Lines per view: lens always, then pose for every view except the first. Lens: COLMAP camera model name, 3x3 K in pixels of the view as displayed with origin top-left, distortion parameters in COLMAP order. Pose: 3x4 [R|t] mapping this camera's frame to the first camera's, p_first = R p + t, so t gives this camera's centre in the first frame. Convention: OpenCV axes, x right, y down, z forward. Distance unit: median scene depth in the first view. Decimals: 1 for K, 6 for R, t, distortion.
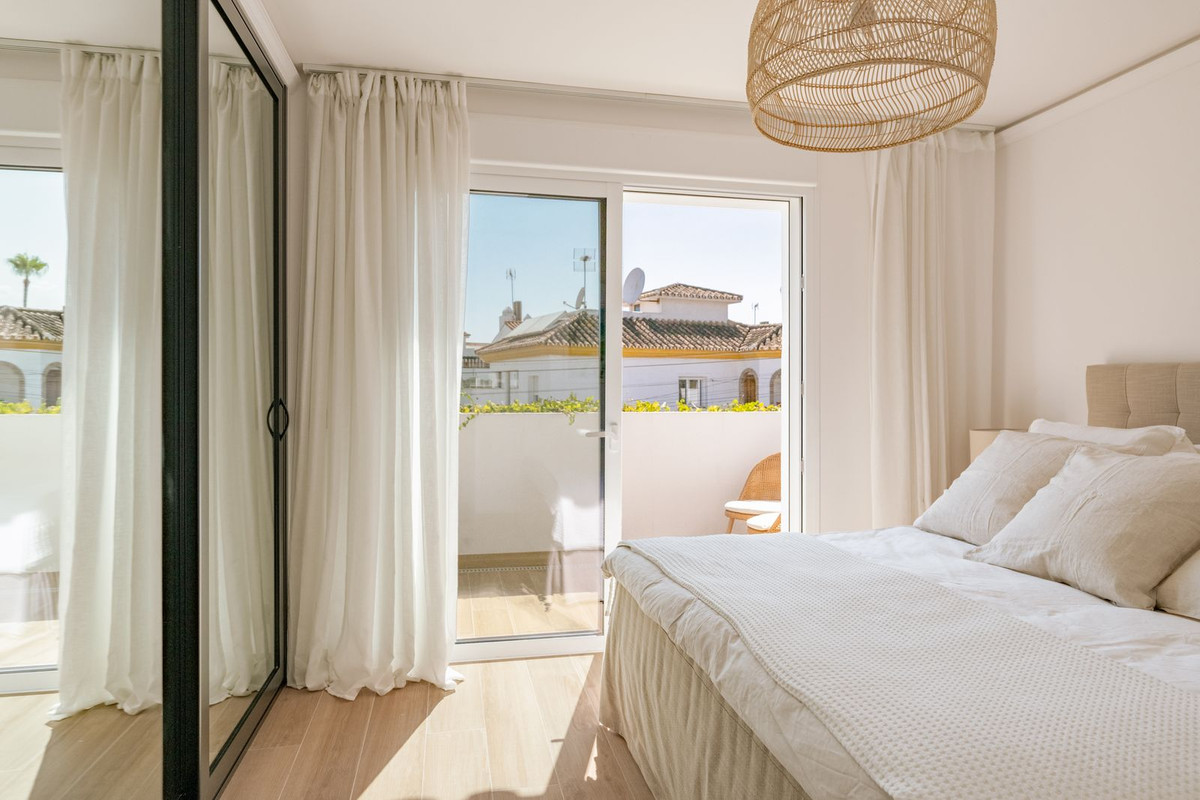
lens RADIAL K [[776.4, 0, 602.5], [0, 776.4, 387.5], [0, 0, 1]] dist [0.006057, 0.001378]
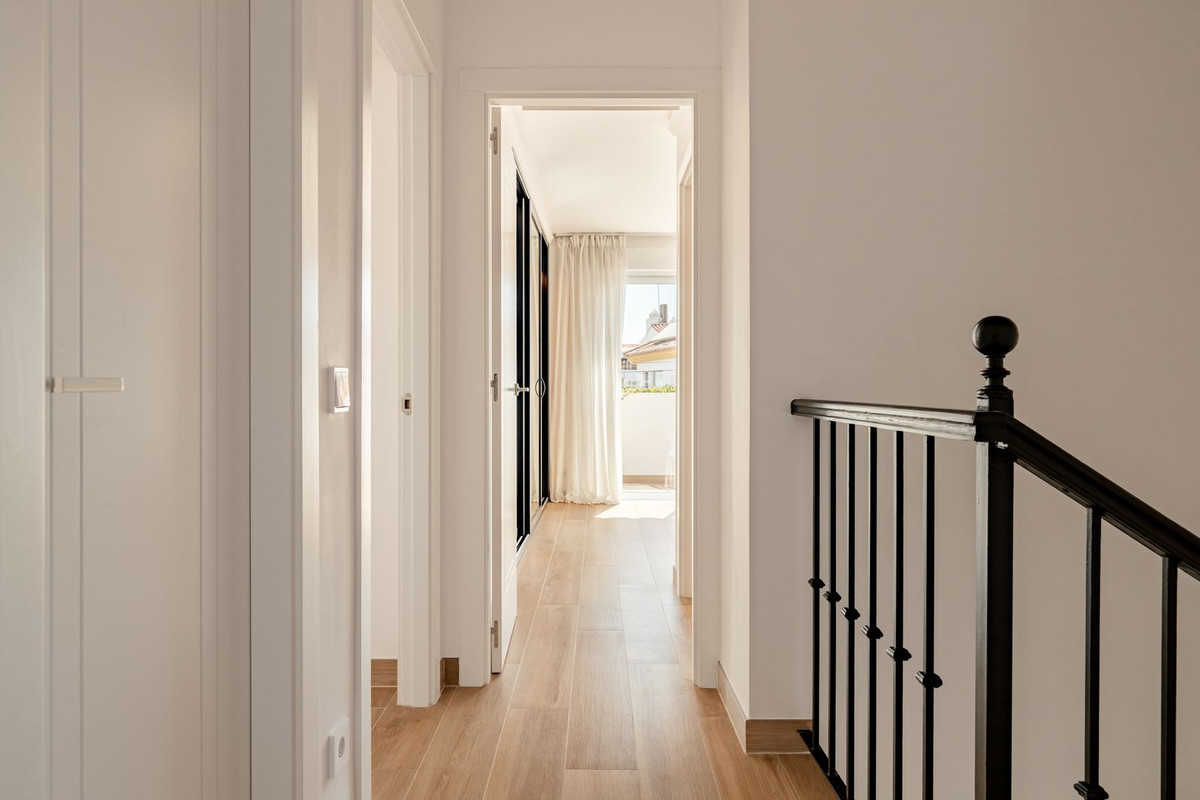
lens RADIAL K [[776.4, 0, 602.5], [0, 776.4, 387.5], [0, 0, 1]] dist [0.006057, 0.001378]
pose [[0.982284, 0.001896, -0.187391, 0.151764], [-0.002147, 0.999997, -0.001134, 0.034867], [0.187388, 0.001516, 0.982285, -1.032502]]
